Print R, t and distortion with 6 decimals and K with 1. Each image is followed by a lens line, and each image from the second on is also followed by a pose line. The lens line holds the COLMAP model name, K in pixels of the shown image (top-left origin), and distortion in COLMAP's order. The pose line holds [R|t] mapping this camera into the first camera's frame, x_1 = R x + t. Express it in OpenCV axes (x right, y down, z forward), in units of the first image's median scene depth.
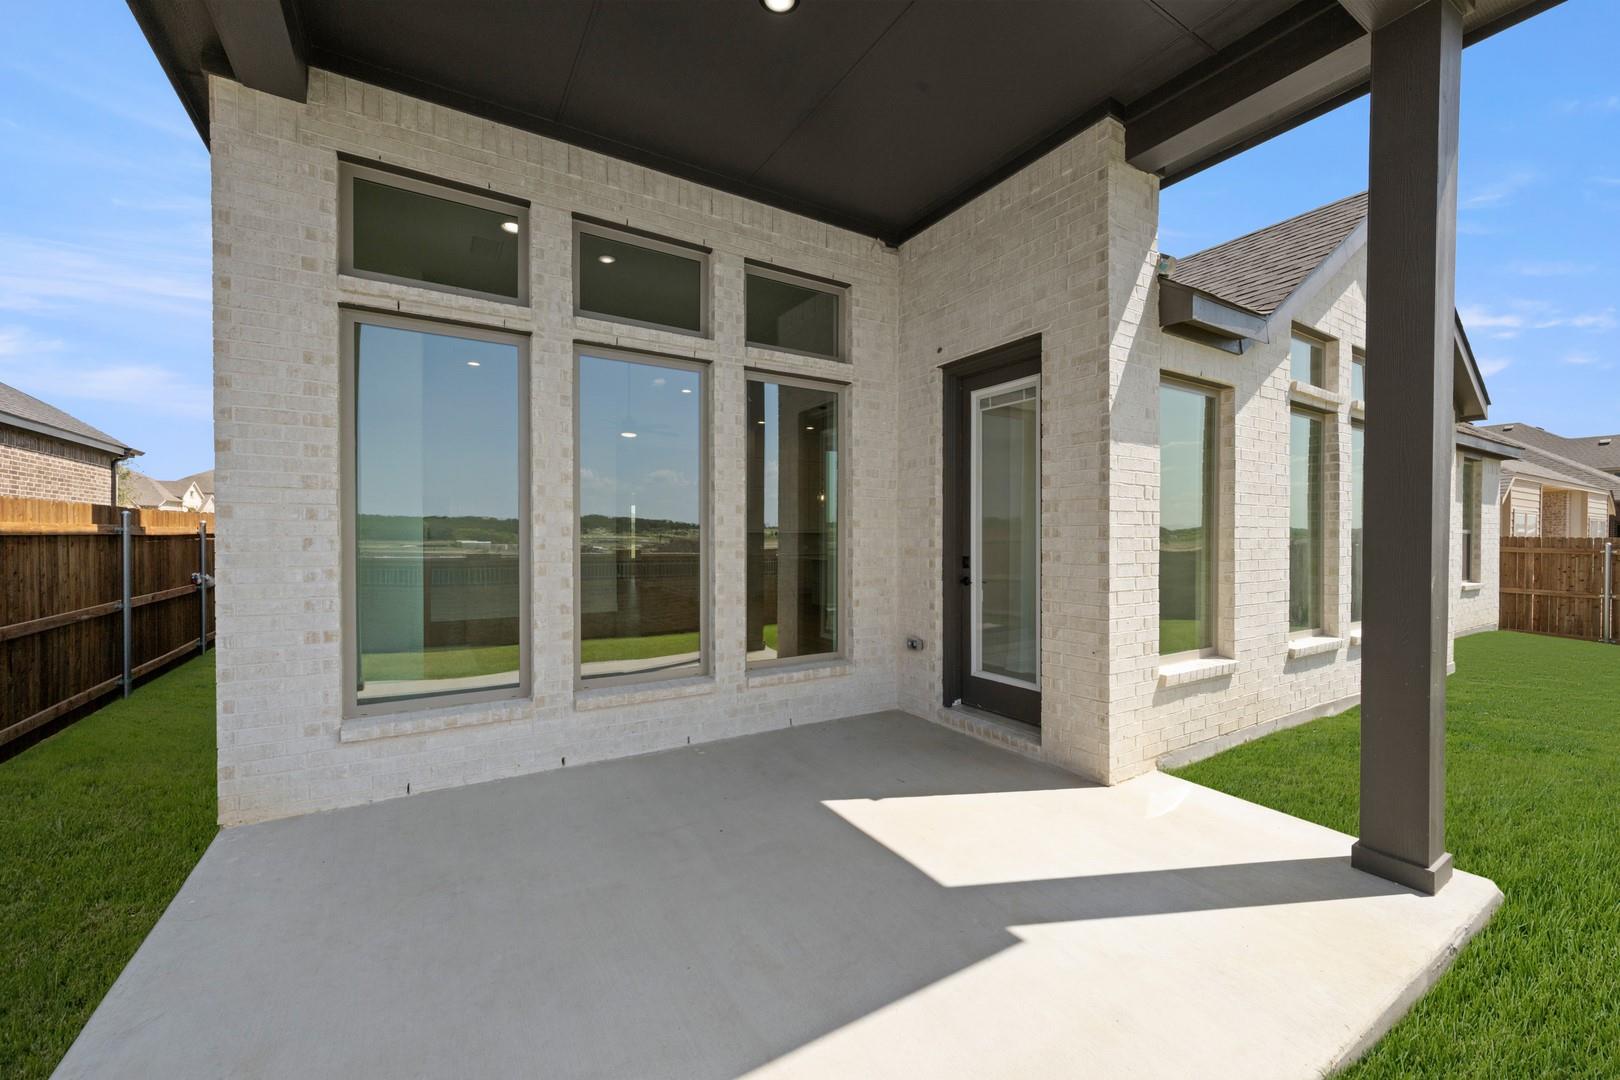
lens RADIAL K [[629.9, 0, 808.0], [0, 629.9, 540.6], [0, 0, 1]] dist [-0.001976, -0.000226]
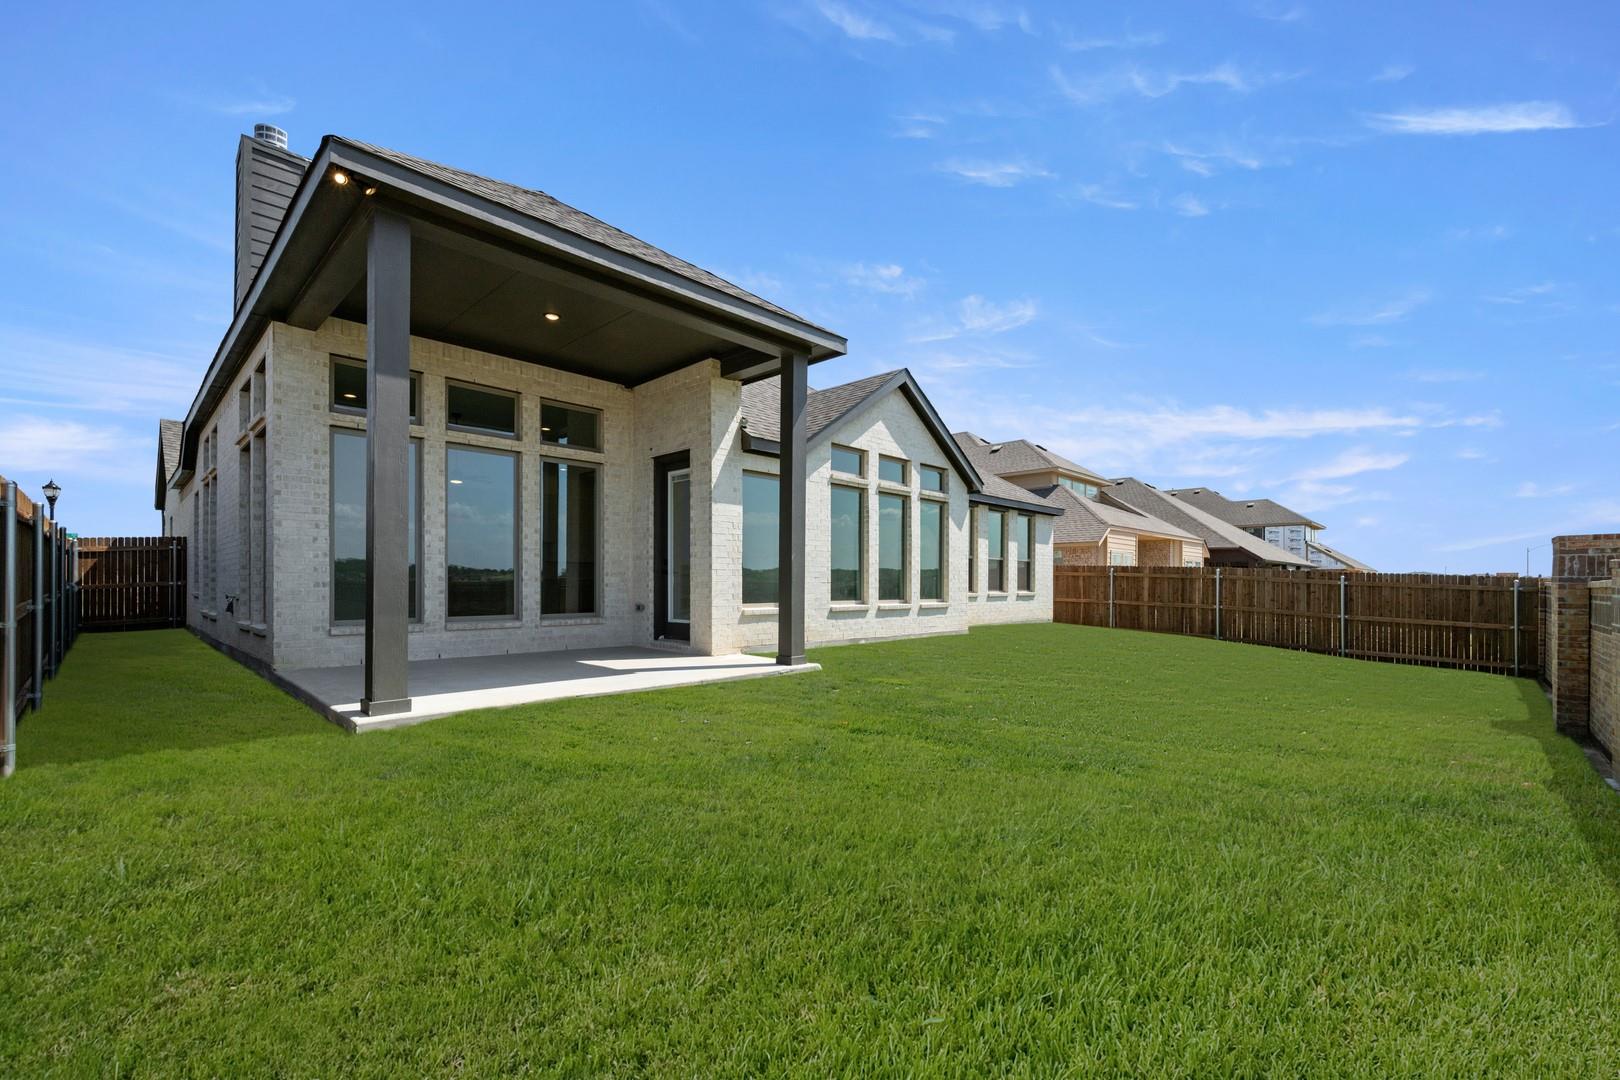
lens RADIAL K [[629.9, 0, 787.5], [0, 629.9, 576.9], [0, 0, 1]] dist [-0.001976, -0.000226]
pose [[0.969094, 0.002304, 0.246679, 0.158284], [-0.000528, 0.999973, -0.007266, 0.104232], [-0.246690, 0.006912, 0.969070, -1.038919]]
